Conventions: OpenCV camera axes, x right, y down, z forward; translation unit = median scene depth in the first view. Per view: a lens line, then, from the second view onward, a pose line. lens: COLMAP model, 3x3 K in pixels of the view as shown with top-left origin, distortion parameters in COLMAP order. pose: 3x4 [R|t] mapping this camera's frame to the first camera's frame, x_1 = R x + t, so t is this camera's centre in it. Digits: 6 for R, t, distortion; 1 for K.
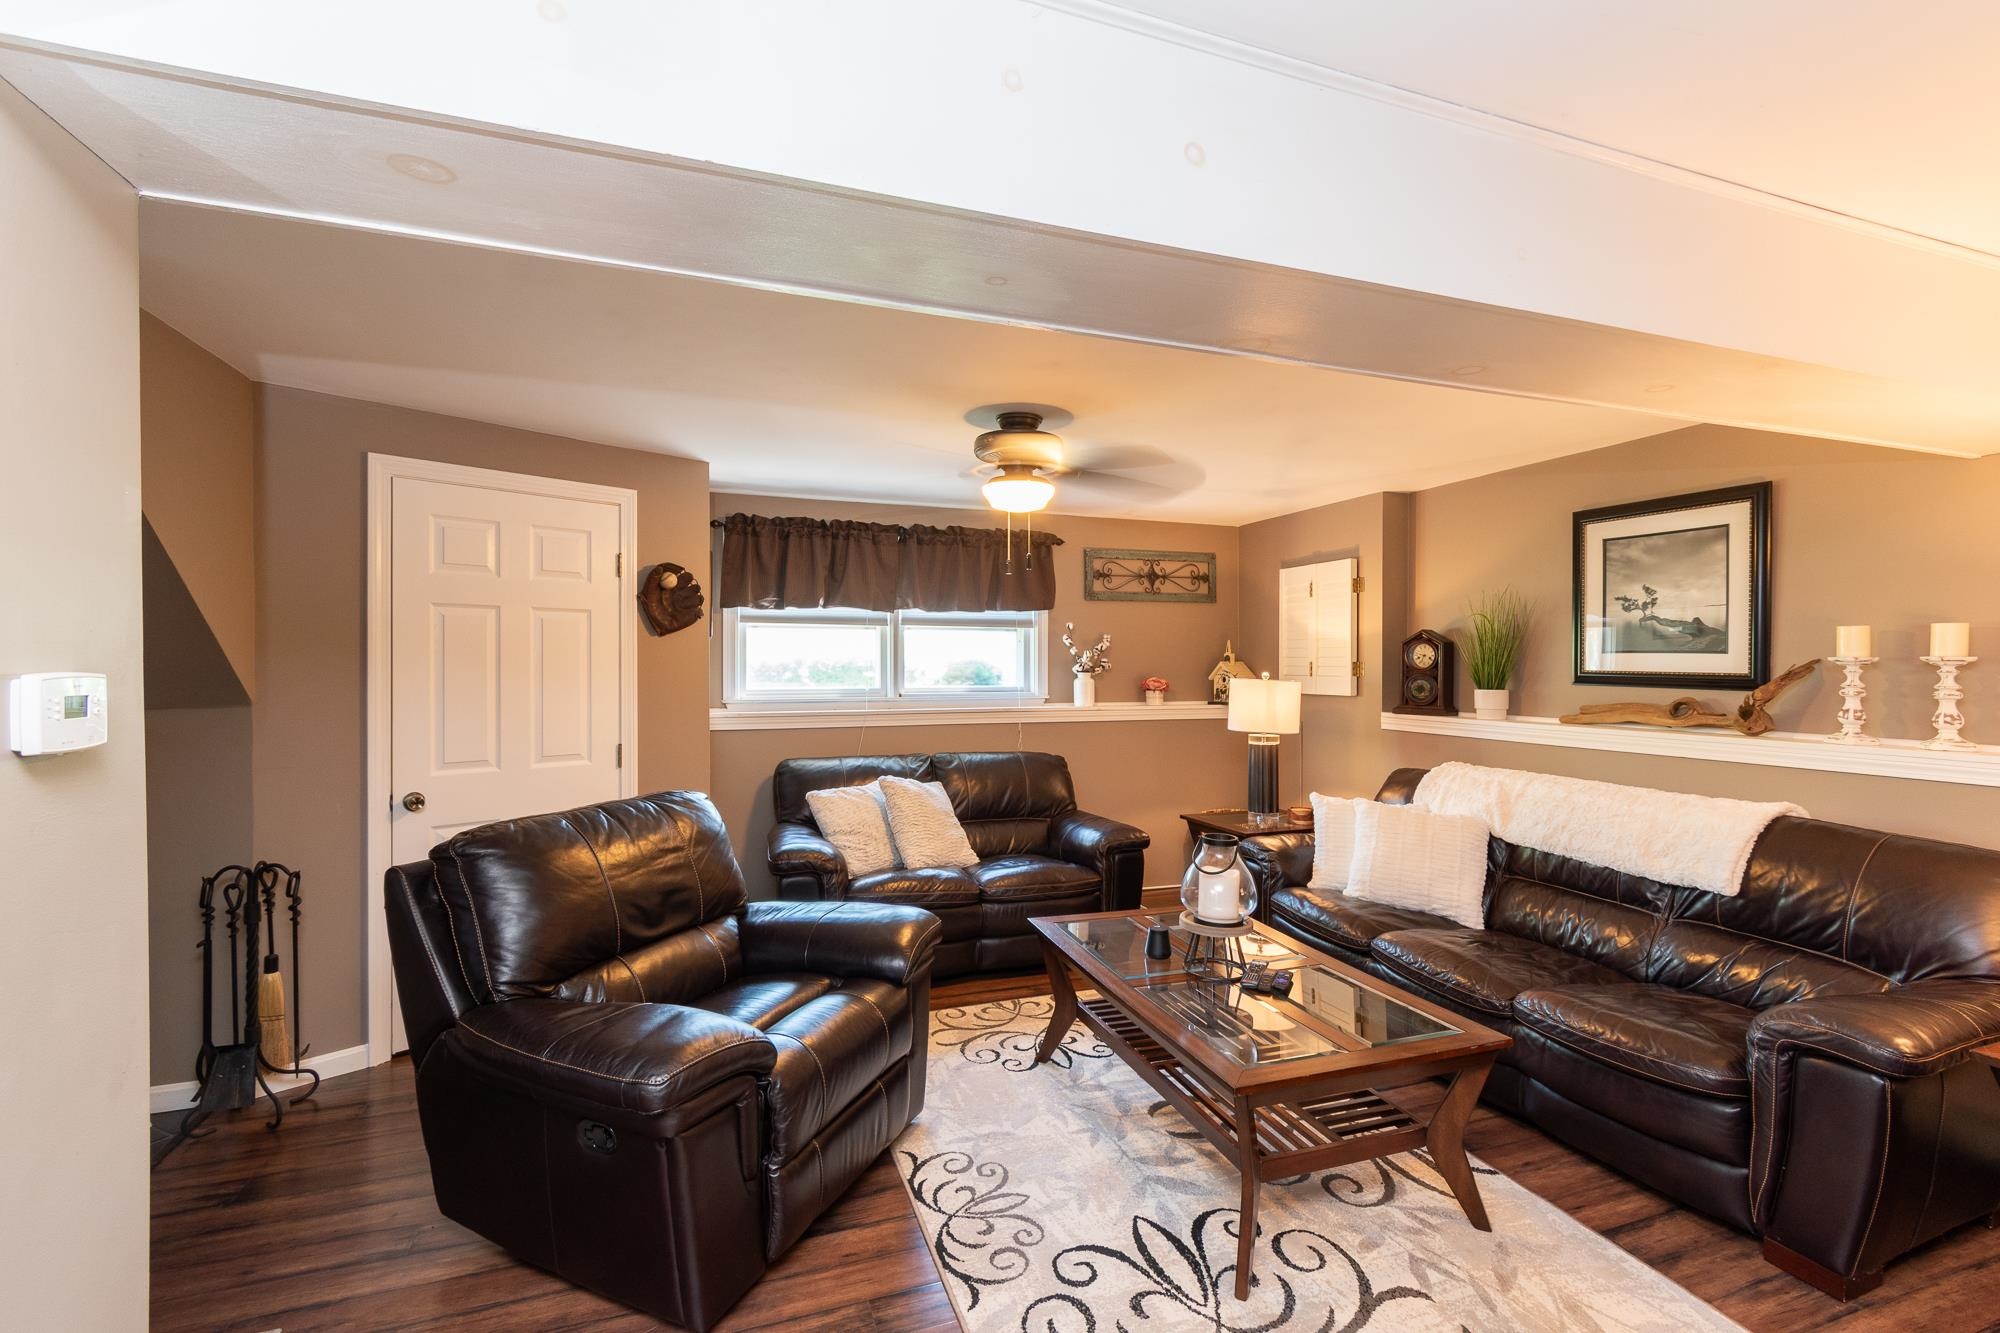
lens RADIAL K [[901.3, 0, 1016.4], [0, 901.3, 671.4], [0, 0, 1]] dist [-0.002050, 0.000257]
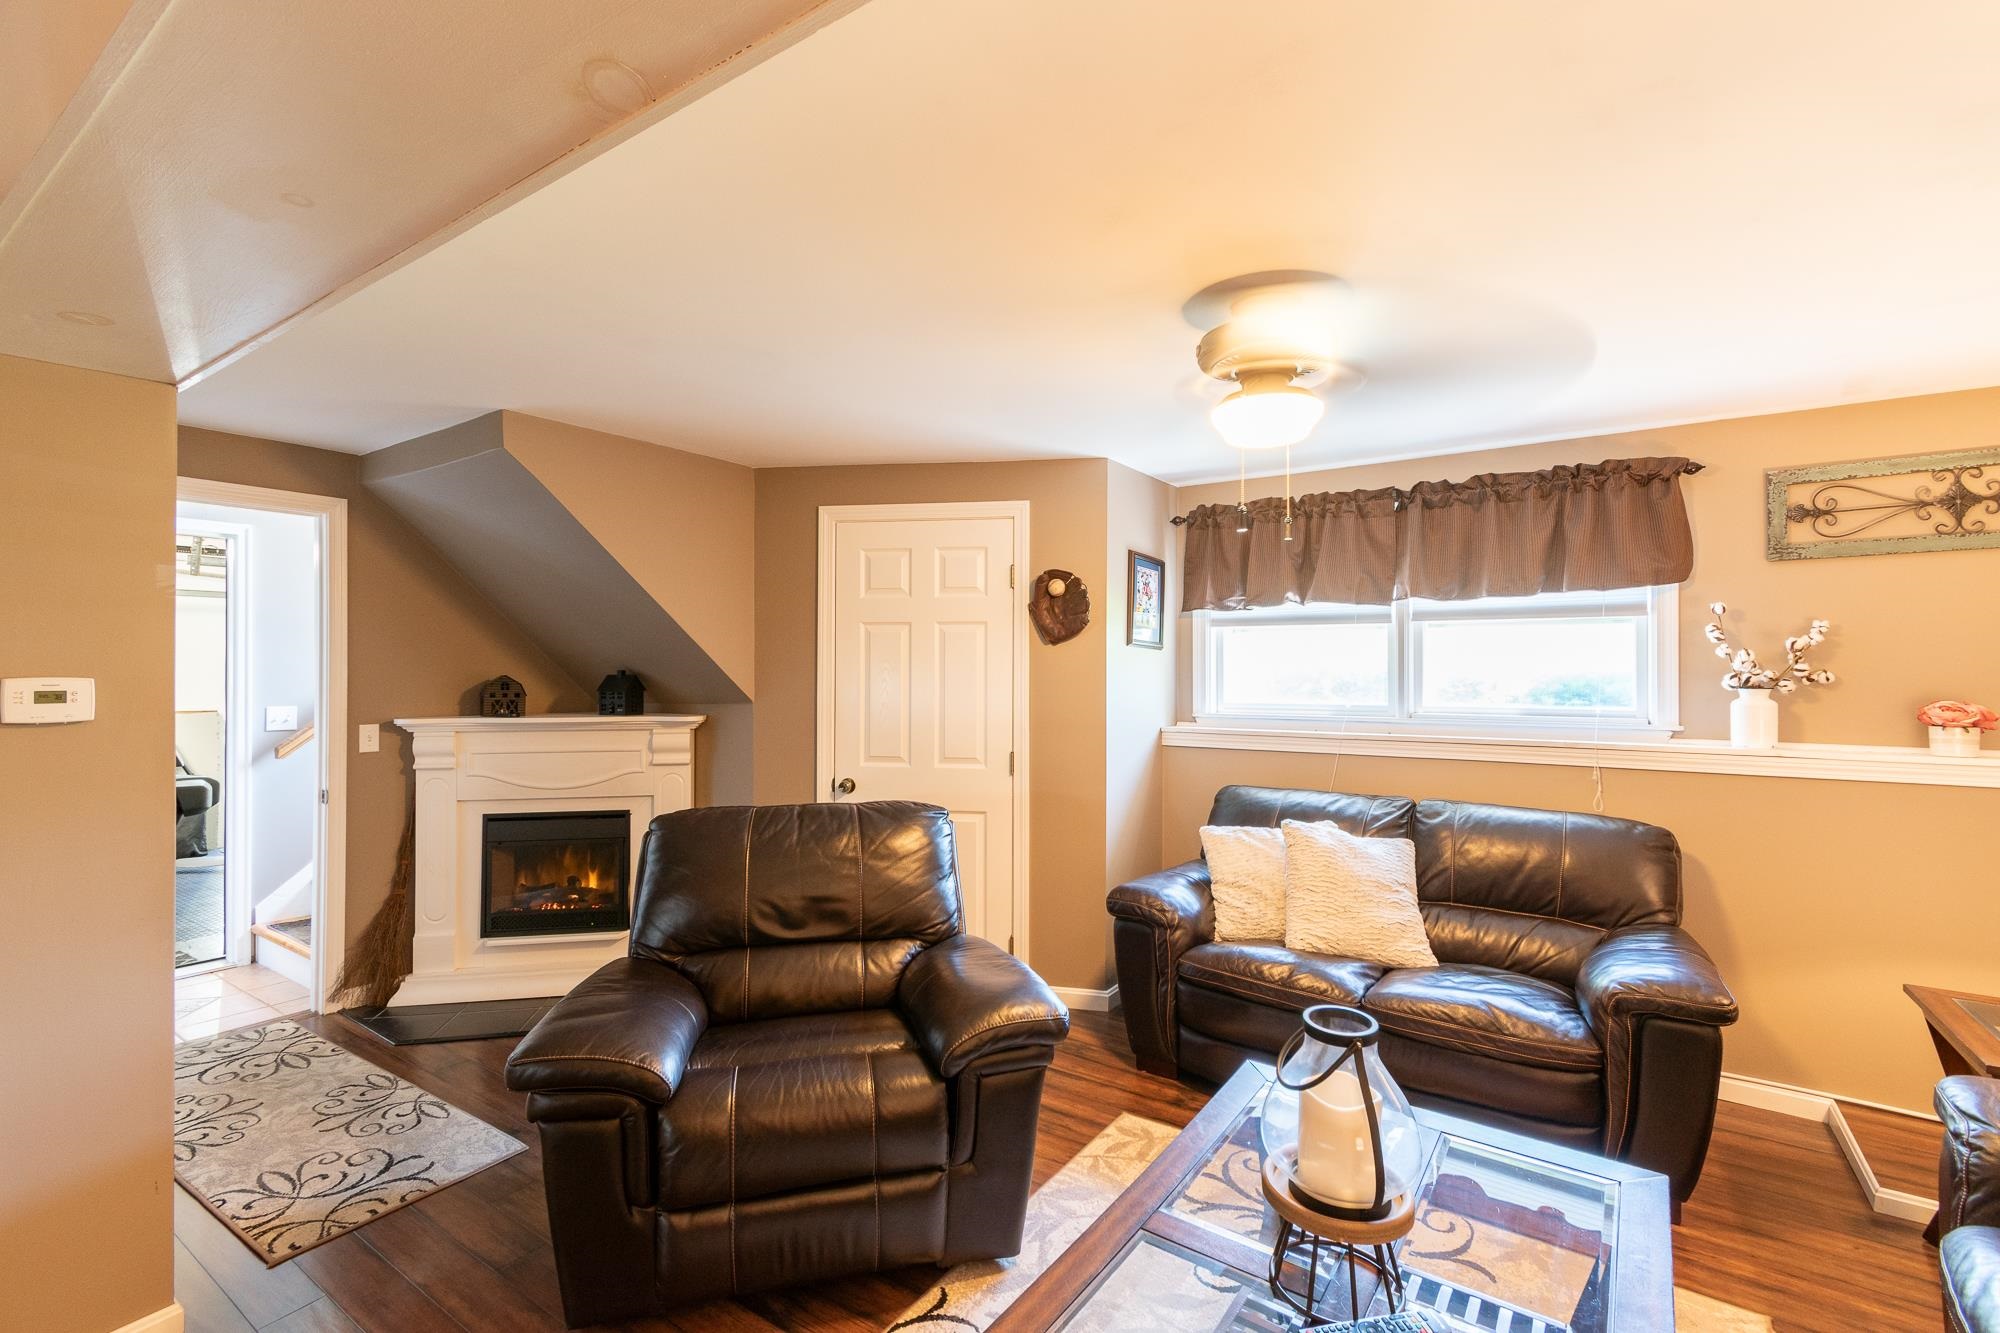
lens RADIAL K [[901.3, 0, 999.3], [0, 901.3, 664.6], [0, 0, 1]] dist [-0.002050, 0.000257]
pose [[0.568448, -0.007510, -0.822685, 0.294677], [-0.007444, 0.999870, -0.014271, -0.002537], [0.822685, 0.014236, 0.568319, 0.308076]]
